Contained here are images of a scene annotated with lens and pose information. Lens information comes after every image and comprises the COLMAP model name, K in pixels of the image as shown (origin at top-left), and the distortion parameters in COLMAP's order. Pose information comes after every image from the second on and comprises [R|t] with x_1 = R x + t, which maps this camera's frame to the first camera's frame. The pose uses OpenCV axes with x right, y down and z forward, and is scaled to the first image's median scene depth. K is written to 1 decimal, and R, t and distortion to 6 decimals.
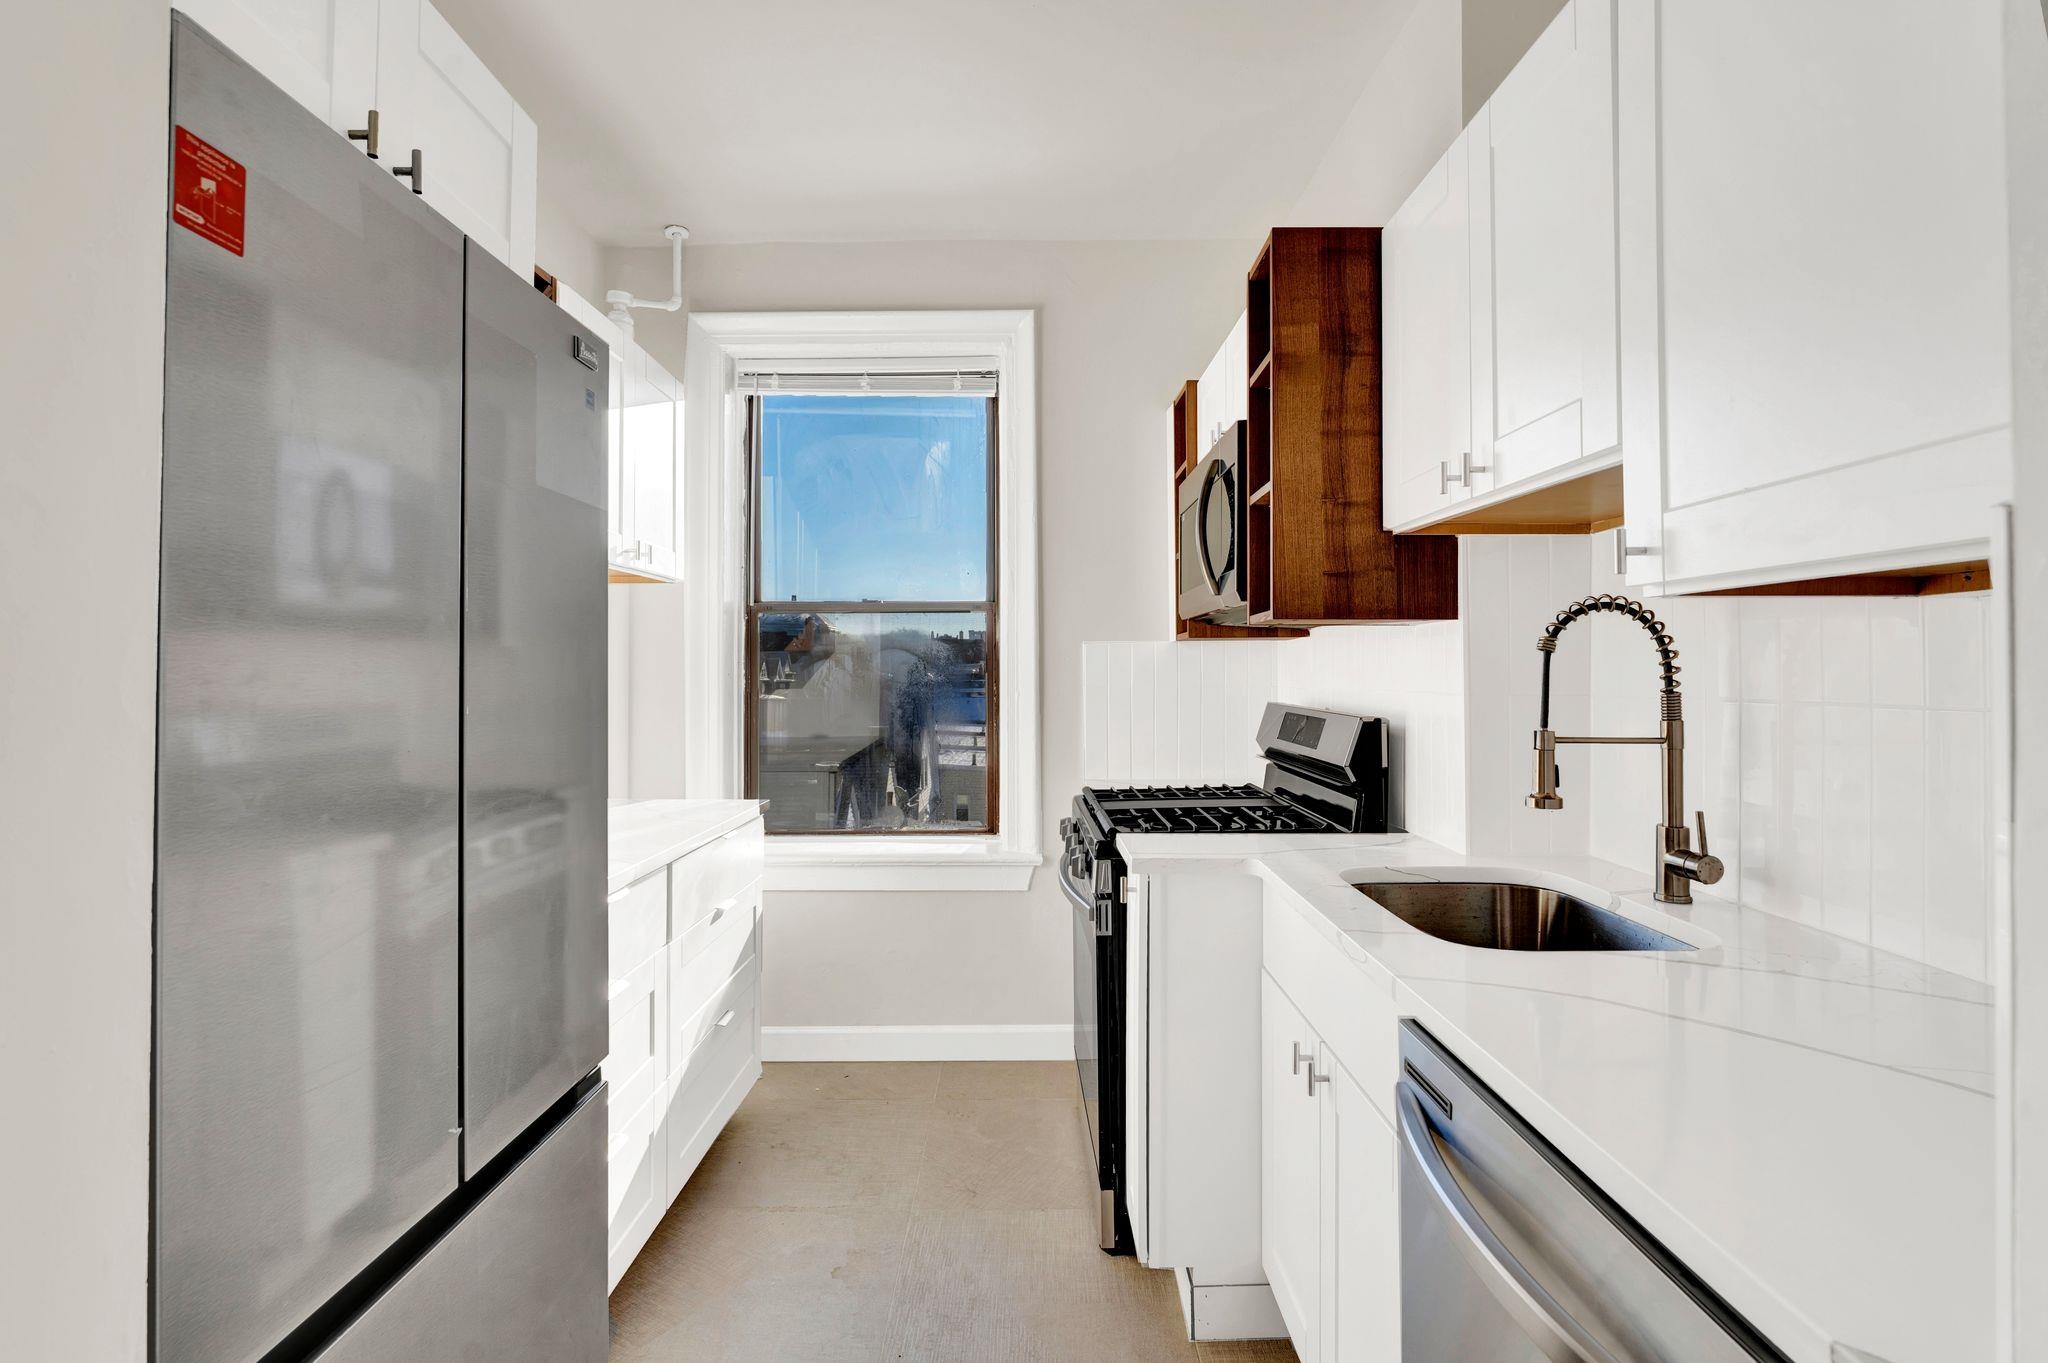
lens RADIAL K [[976.2, 0, 1033.5], [0, 976.2, 662.0], [0, 0, 1]] dist [-0.015493, 0.000230]
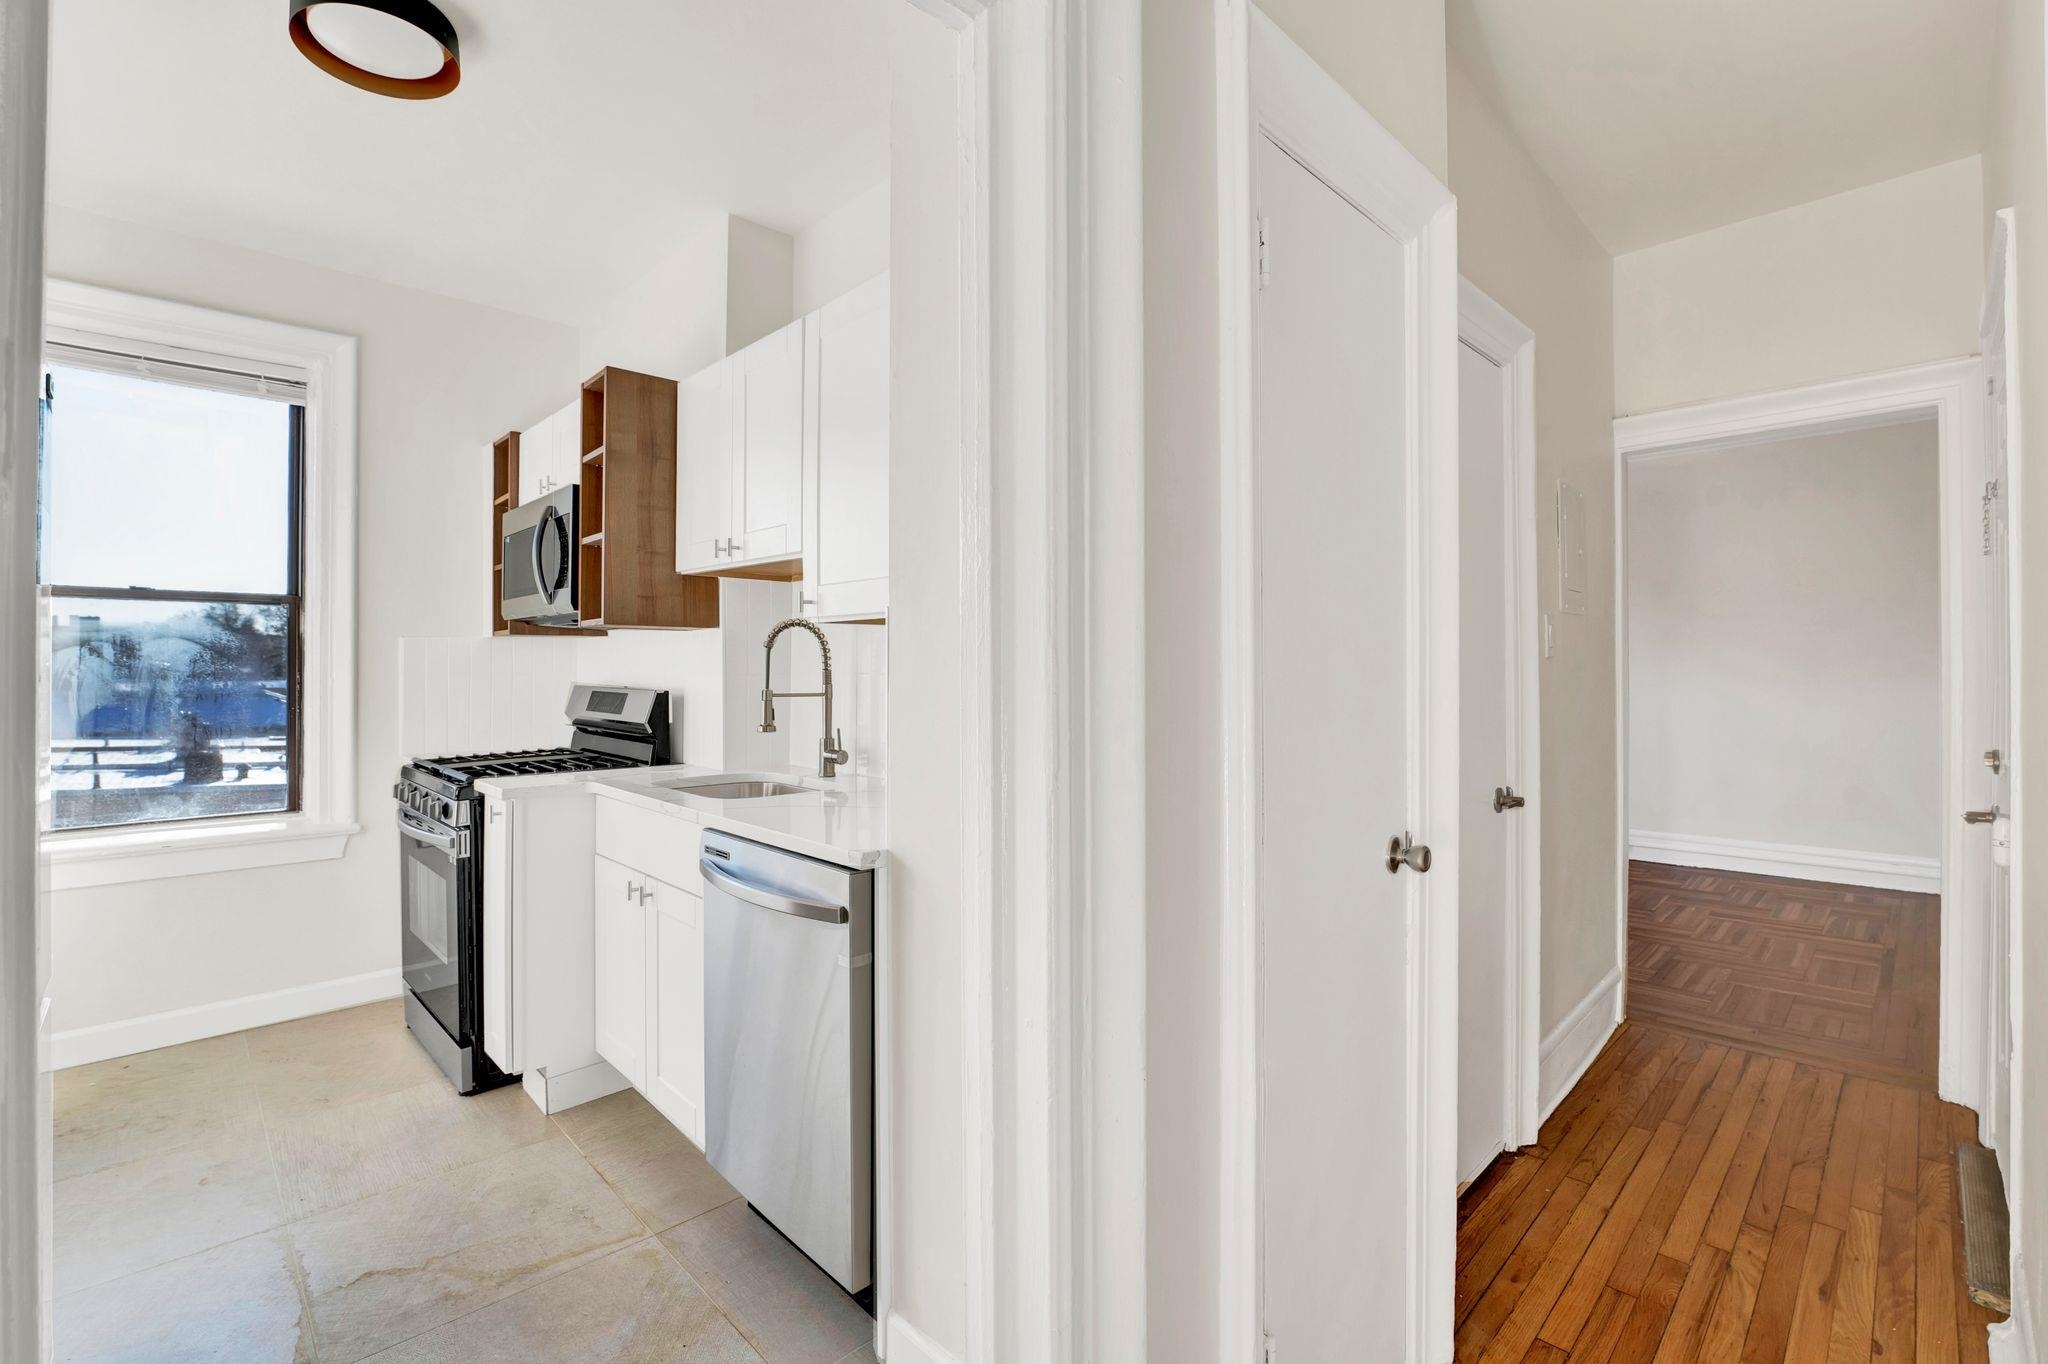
lens RADIAL K [[875.2, 0, 995.1], [0, 875.2, 663.8], [0, 0, 1]] dist [-0.032696, 0.005630]
pose [[0.735554, 0.005707, 0.677442, -0.197828], [-0.008150, 0.999967, 0.000425, 0.010853], [-0.677417, -0.005834, 0.735576, -0.362274]]
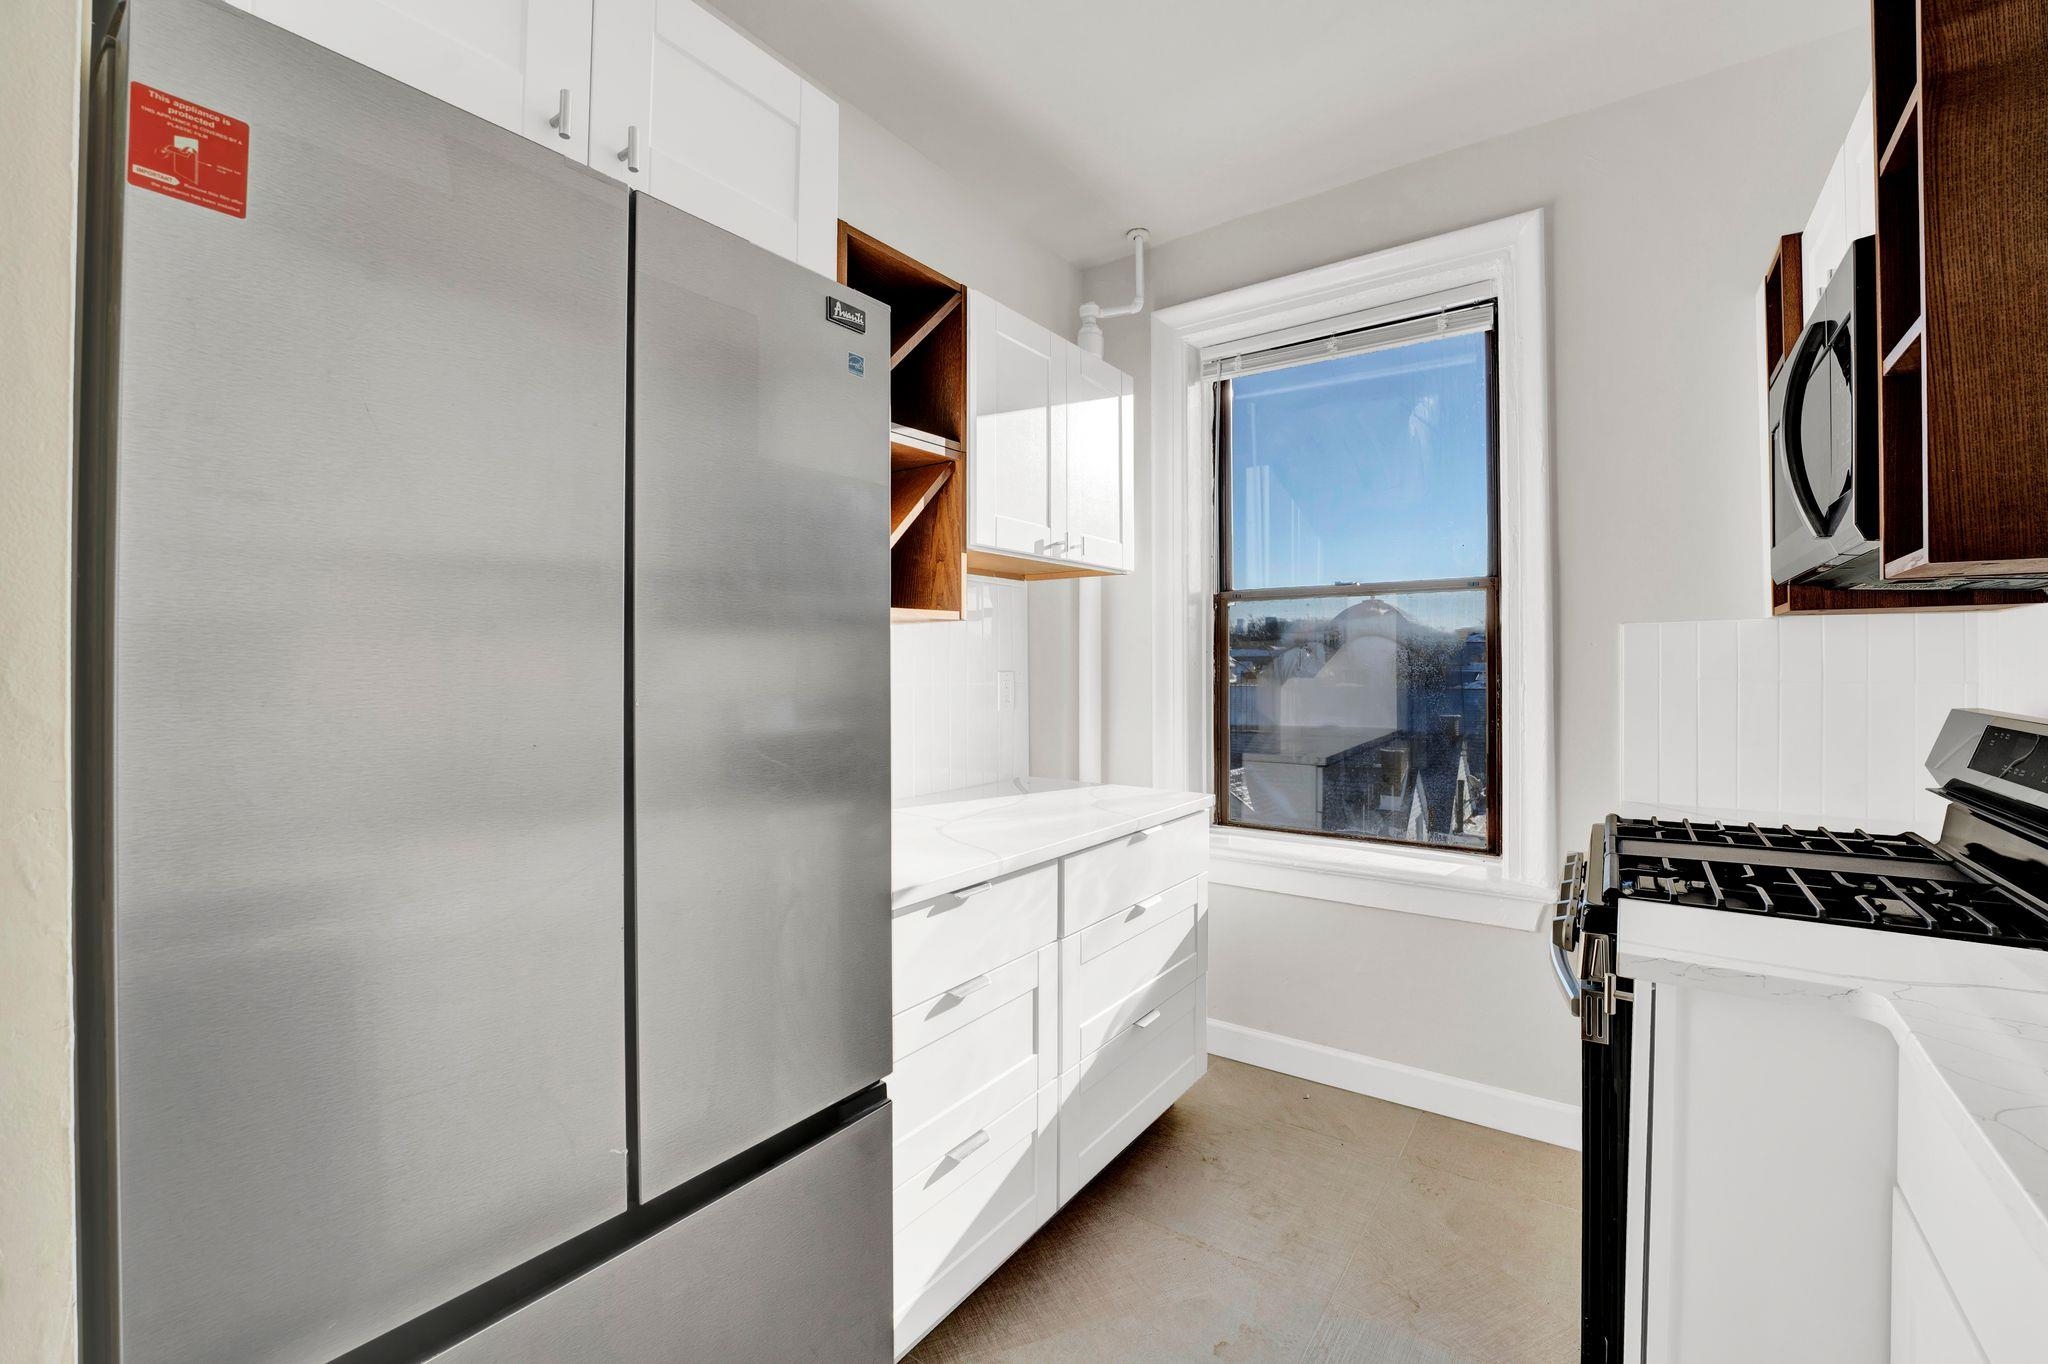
lens RADIAL K [[875.2, 0, 995.1], [0, 875.2, 663.8], [0, 0, 1]] dist [-0.032696, 0.005630]
pose [[0.806266, -0.000485, -0.591552, 0.091485], [0.007312, 0.999931, 0.009148, 0.004043], [0.591507, -0.011701, 0.806215, 0.267282]]
